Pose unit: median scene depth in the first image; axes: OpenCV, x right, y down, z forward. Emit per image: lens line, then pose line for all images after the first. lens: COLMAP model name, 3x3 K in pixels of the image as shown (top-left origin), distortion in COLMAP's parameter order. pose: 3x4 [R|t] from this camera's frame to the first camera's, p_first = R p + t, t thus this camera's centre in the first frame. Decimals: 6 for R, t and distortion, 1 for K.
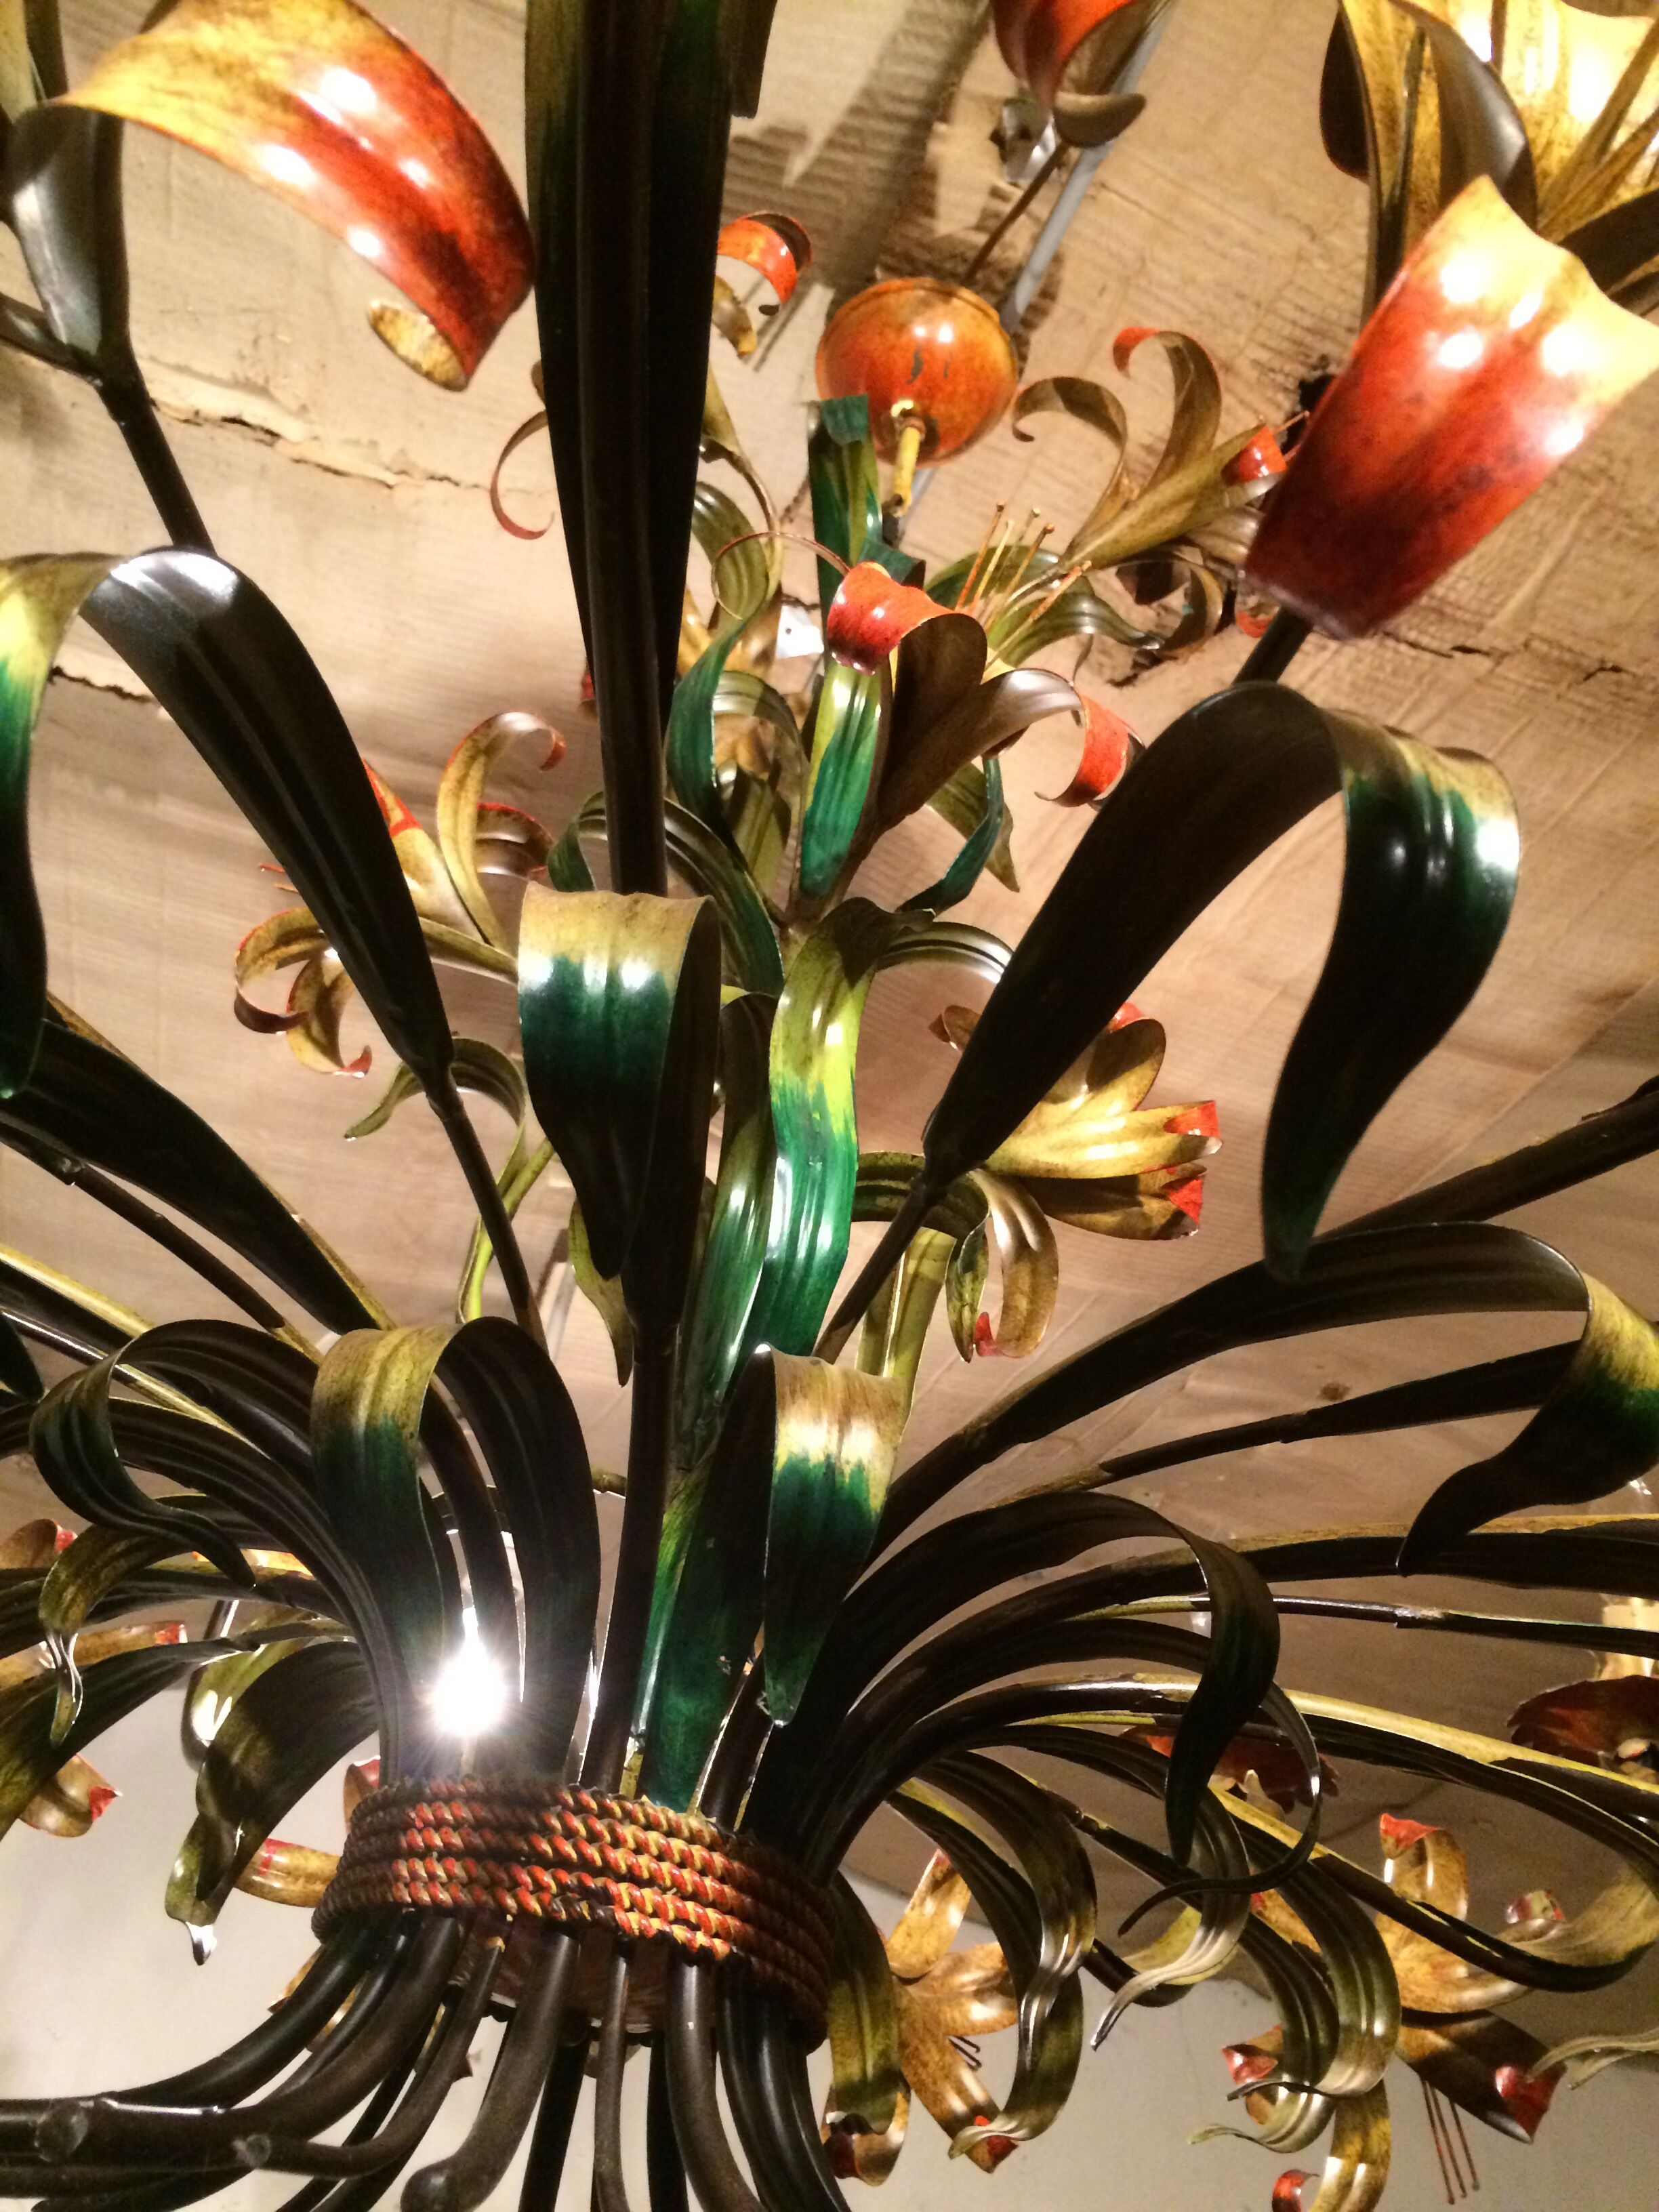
lens RADIAL K [[1904.6, 0, 829.5], [0, 1904.6, 1106.0], [0, 0, 1]] dist [0.055282, -0.096234]
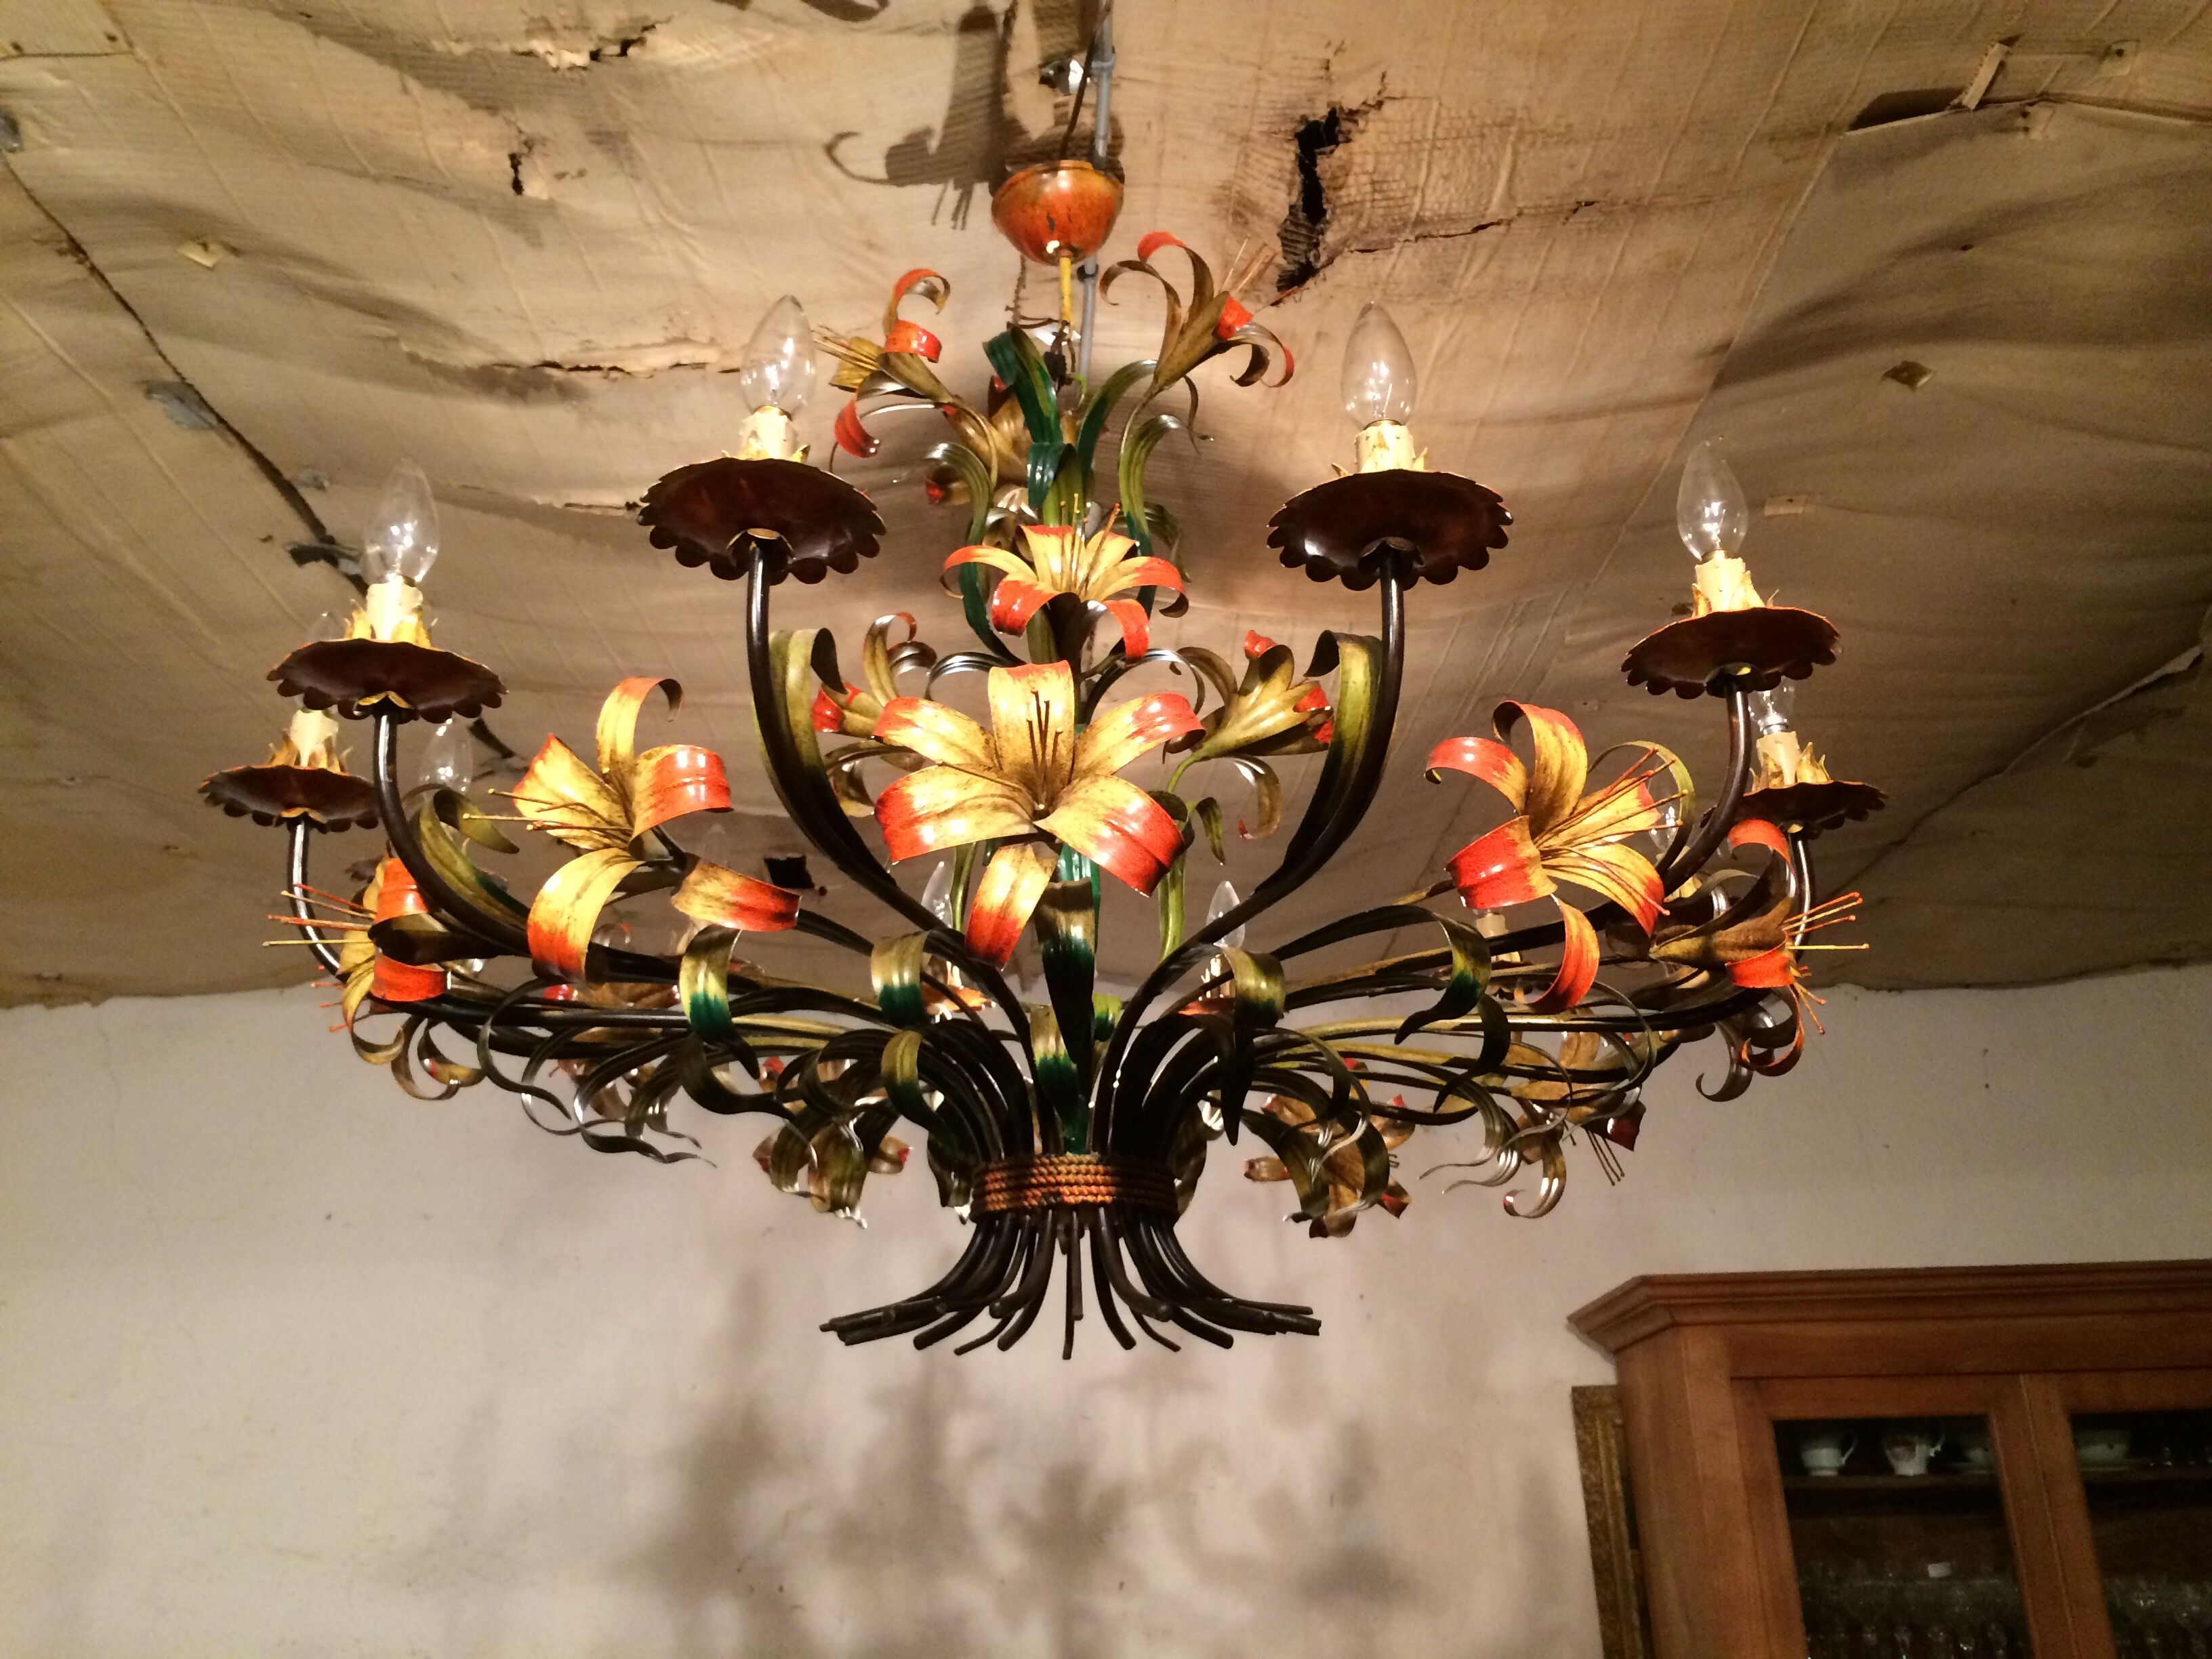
lens RADIAL K [[1904.6, 0, 1093.1], [0, 1904.6, 828.0], [0, 0, 1]] dist [0.055282, -0.096234]
pose [[0.927734, -0.271282, -0.256349, 0.713179], [0.334839, 0.908364, 0.250514, -0.665935], [0.164898, -0.318246, 0.933557, -1.245482]]
